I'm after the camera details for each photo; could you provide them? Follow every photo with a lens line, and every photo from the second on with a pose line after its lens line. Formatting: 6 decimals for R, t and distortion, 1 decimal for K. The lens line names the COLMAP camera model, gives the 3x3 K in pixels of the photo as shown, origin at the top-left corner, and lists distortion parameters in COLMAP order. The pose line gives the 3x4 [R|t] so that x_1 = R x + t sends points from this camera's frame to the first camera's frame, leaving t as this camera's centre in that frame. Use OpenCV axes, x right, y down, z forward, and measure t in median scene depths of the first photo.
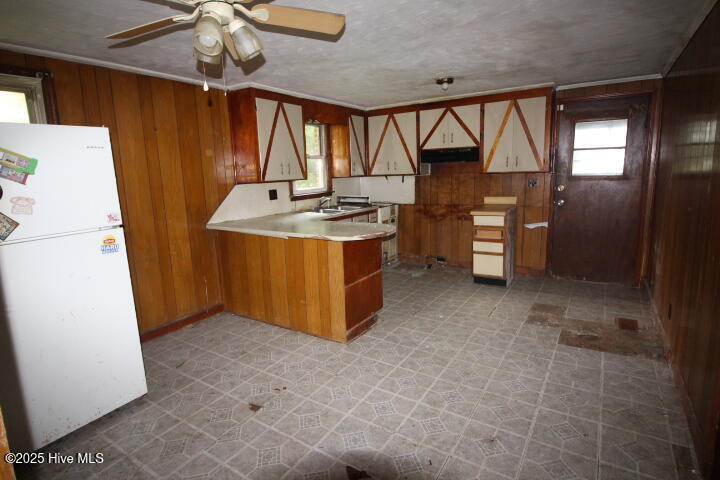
lens RADIAL K [[380.4, 0, 360.0], [0, 380.4, 240.0], [0, 0, 1]] dist [0.001235, -0.012332]
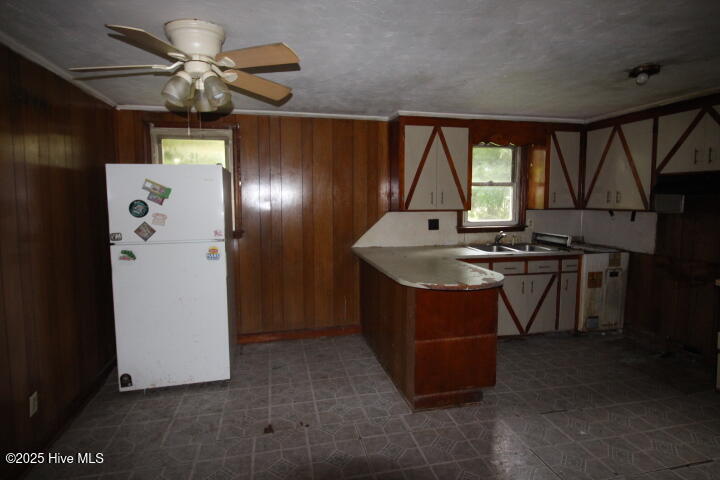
lens RADIAL K [[392.1, 0, 358.4], [0, 392.1, 233.3], [0, 0, 1]] dist [-0.003389, -0.001721]
pose [[0.708139, 0.094393, -0.699735, 0.318695], [-0.148714, 0.988732, -0.017121, -0.054440], [0.690235, 0.116185, 0.714197, 0.194006]]
